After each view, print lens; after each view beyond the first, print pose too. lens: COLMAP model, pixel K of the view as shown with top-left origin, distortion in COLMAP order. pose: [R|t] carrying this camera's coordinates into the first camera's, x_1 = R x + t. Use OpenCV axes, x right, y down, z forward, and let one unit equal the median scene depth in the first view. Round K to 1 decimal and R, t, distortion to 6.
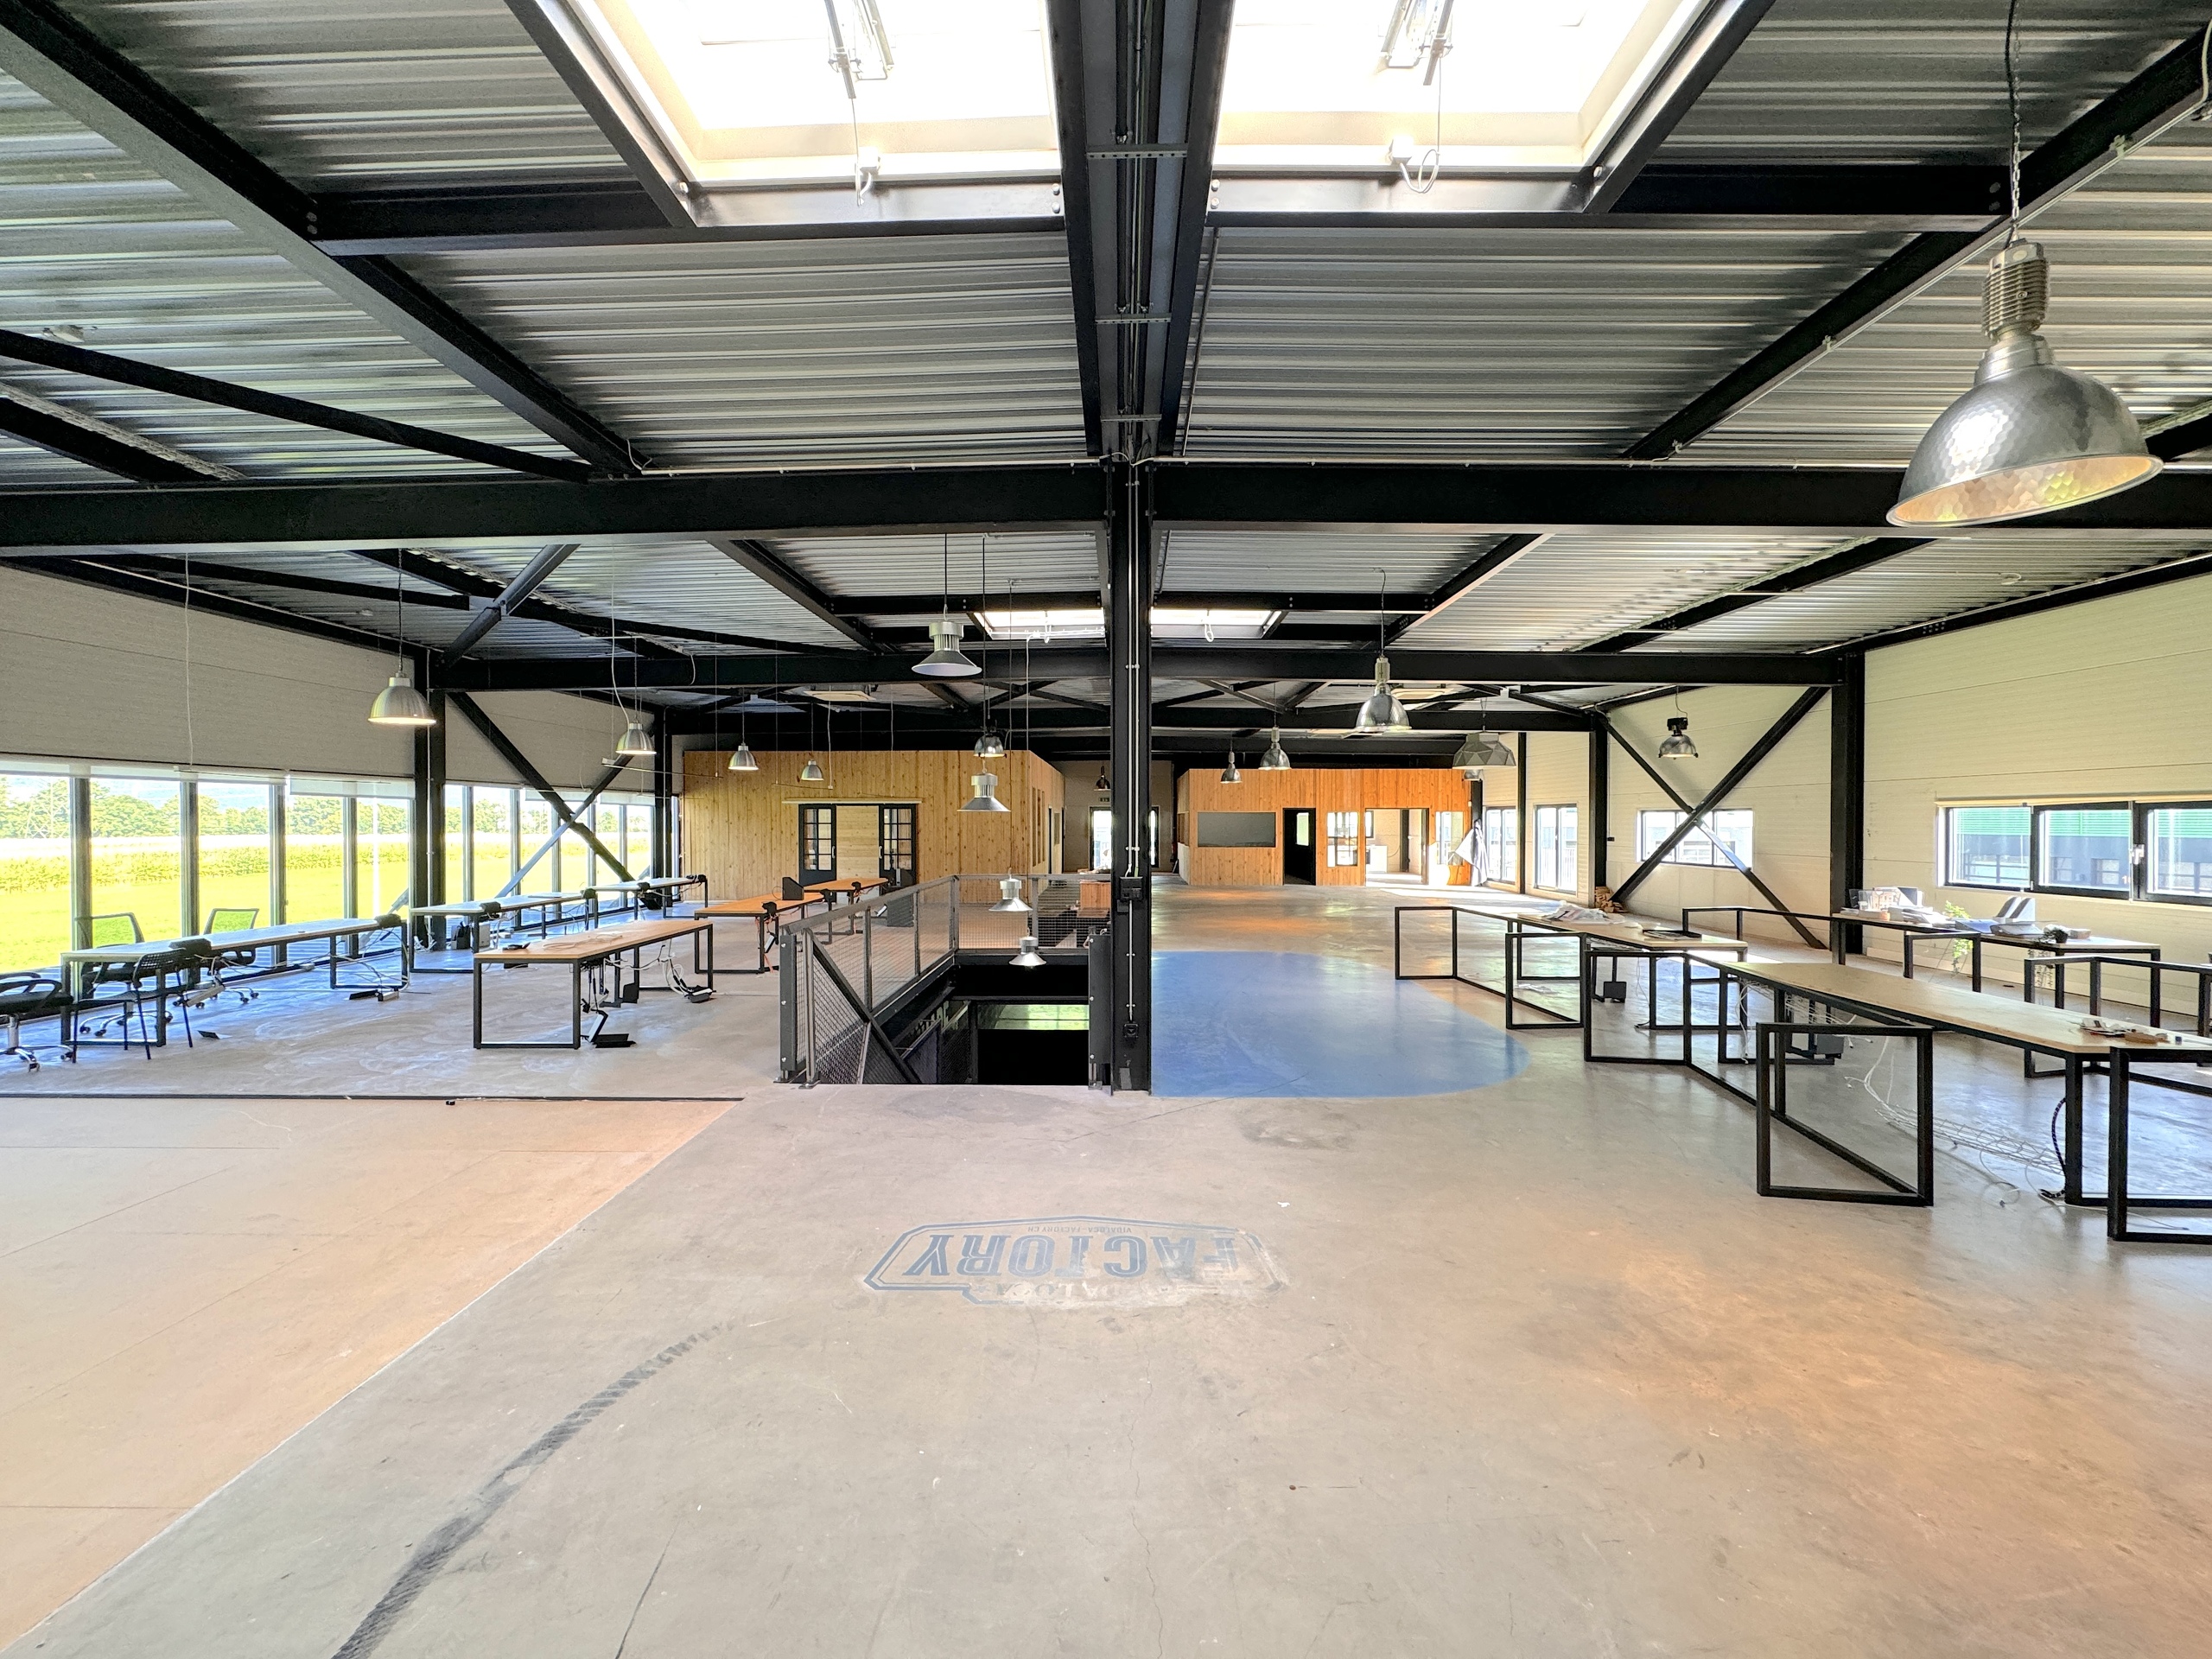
lens RADIAL K [[882.9, 0, 1084.2], [0, 882.9, 823.0], [0, 0, 1]] dist [-0.000131, 0.000251]
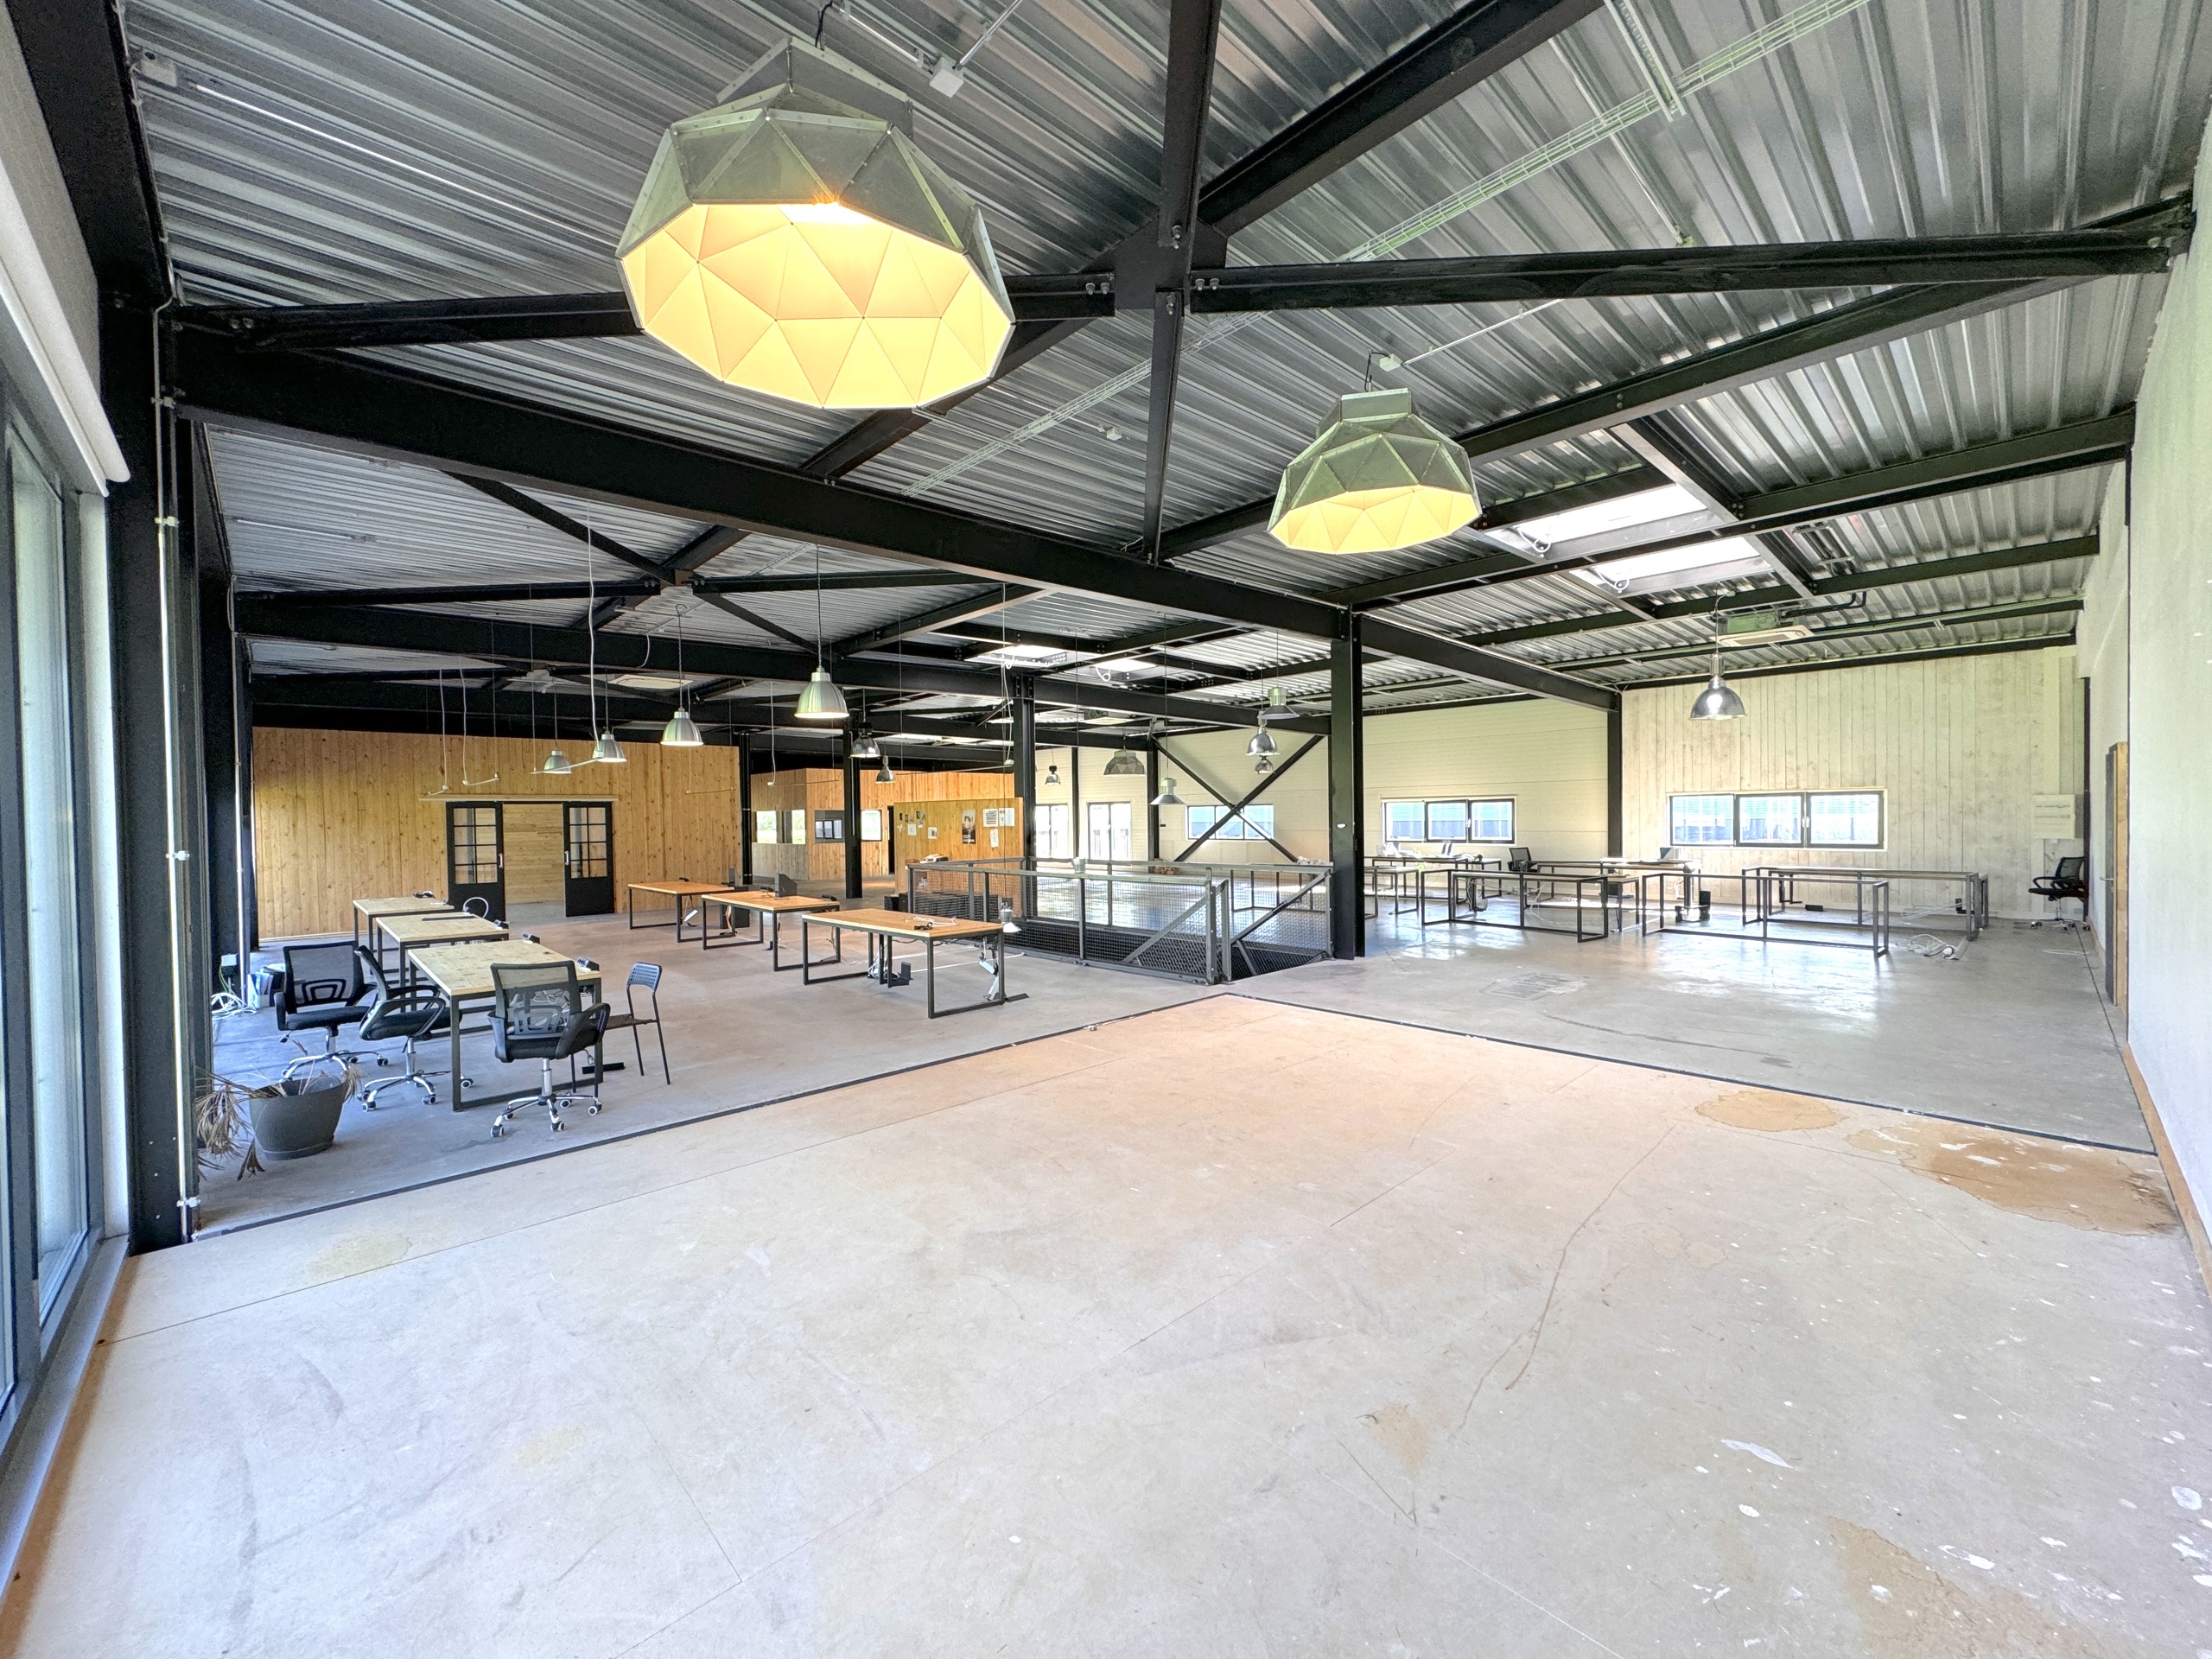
lens RADIAL K [[882.9, 0, 1111.5], [0, 882.9, 834.1], [0, 0, 1]] dist [-0.000131, 0.000251]
pose [[0.717542, -0.028049, 0.695951, -0.697358], [0.016426, 0.999592, 0.023351, -0.002322], [-0.696322, -0.005324, 0.717710, 0.016570]]
